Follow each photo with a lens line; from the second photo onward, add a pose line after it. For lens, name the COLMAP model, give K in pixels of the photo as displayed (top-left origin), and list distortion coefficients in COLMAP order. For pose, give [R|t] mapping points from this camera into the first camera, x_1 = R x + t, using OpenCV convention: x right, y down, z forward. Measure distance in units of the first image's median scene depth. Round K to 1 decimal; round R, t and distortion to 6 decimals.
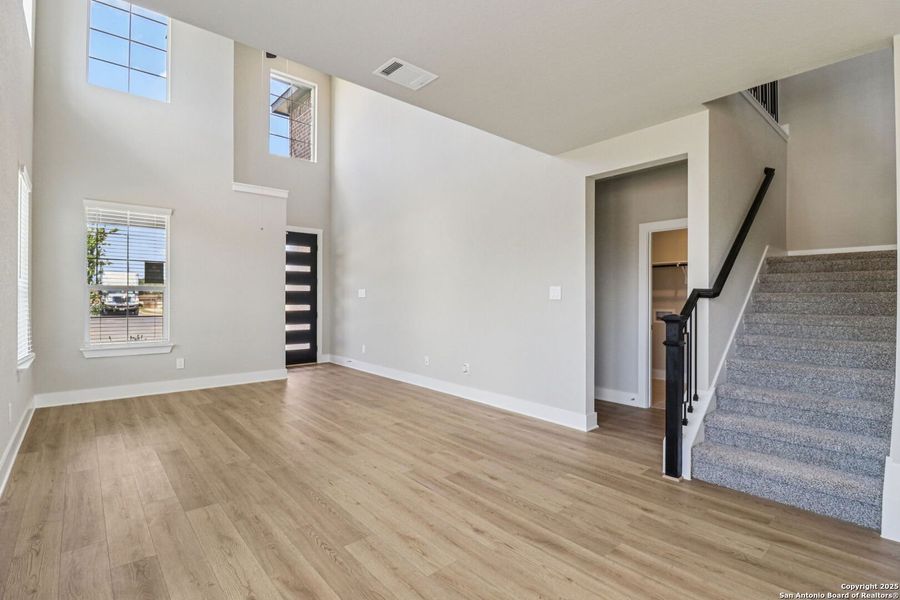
lens RADIAL K [[426.1, 0, 437.8], [0, 426.1, 299.7], [0, 0, 1]] dist [-0.016559, -0.001171]
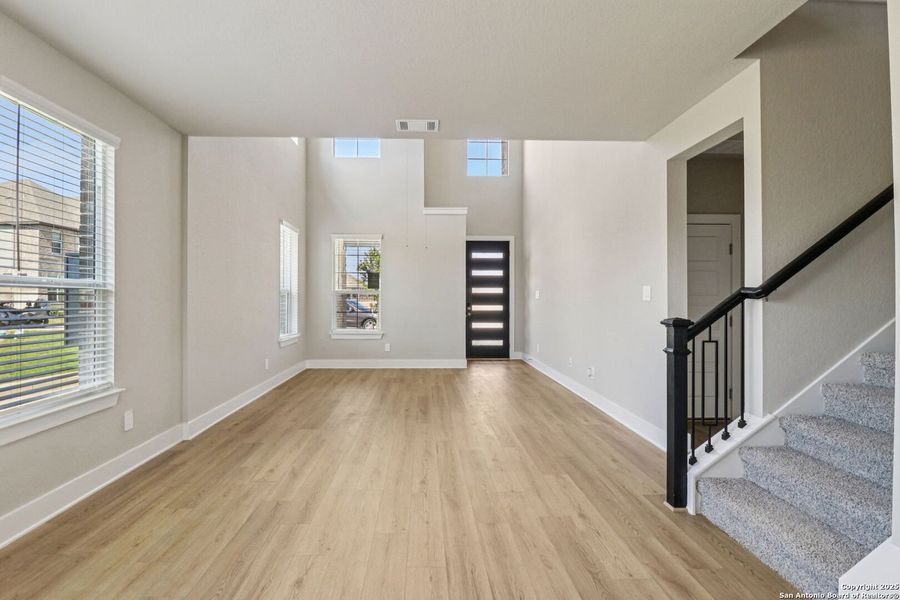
lens RADIAL K [[442.6, 0, 432.4], [0, 442.6, 296.9], [0, 0, 1]] dist [-0.015695, -0.000408]
pose [[0.776670, -0.003008, -0.629900, 0.634774], [-0.003640, 0.999950, -0.009264, 0.001984], [0.629897, 0.009489, 0.776621, -0.008512]]
